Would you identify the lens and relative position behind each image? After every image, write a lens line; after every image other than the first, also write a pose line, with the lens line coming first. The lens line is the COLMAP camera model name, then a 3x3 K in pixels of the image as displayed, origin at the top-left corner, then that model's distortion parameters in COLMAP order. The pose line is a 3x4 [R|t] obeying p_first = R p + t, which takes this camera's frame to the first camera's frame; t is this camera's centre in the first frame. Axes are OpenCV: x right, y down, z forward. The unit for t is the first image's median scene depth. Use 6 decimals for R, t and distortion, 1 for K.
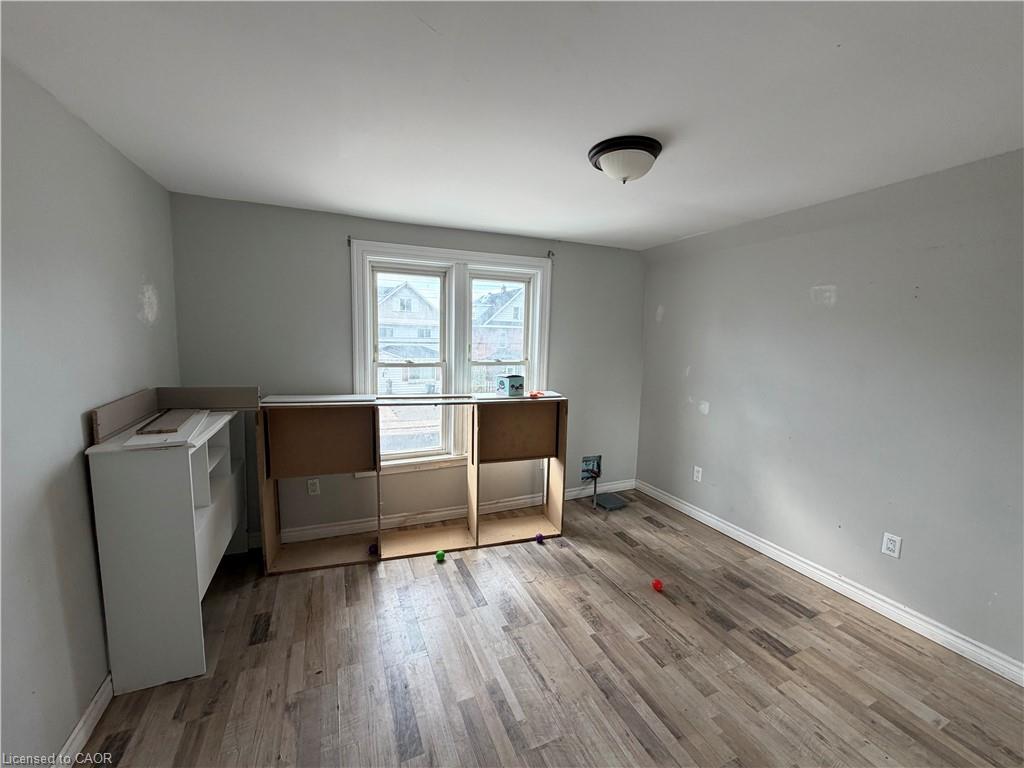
lens RADIAL K [[408.1, 0, 510.2], [0, 408.1, 382.6], [0, 0, 1]] dist [-0.001349, 0.000014]
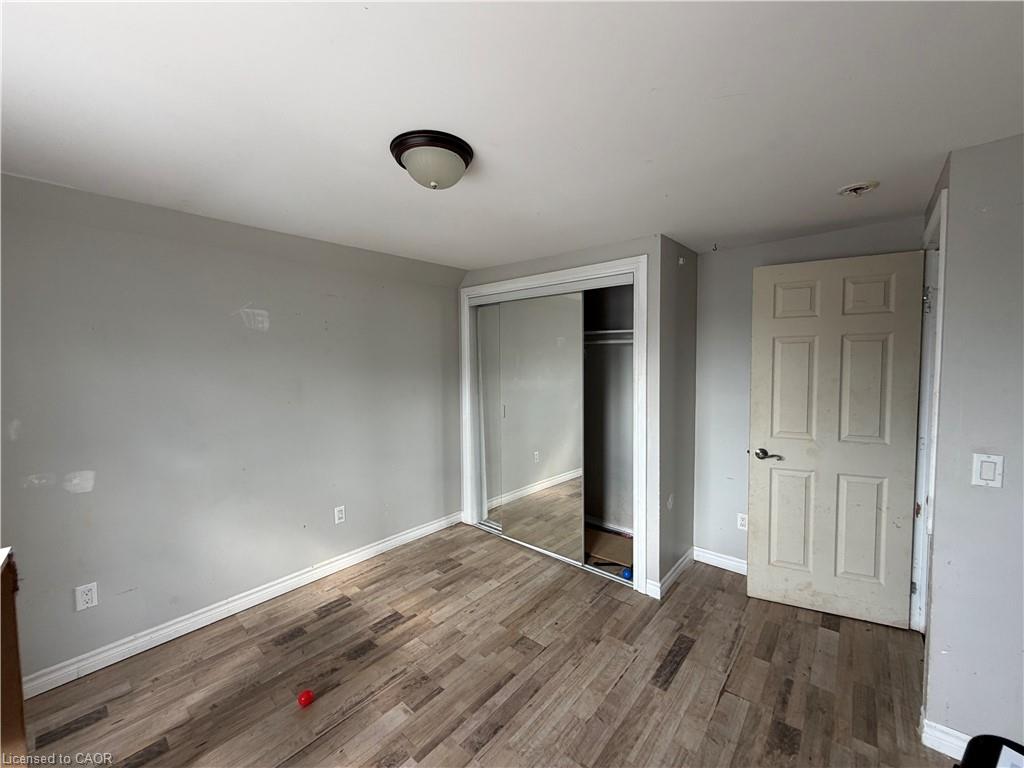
lens RADIAL K [[408.1, 0, 510.2], [0, 408.1, 382.6], [0, 0, 1]] dist [-0.001349, 0.000014]
pose [[-0.428719, -0.067978, 0.900877, -0.512137], [0.108068, 0.986147, 0.125840, -0.144605], [-0.896951, 0.151306, -0.415433, 1.076656]]
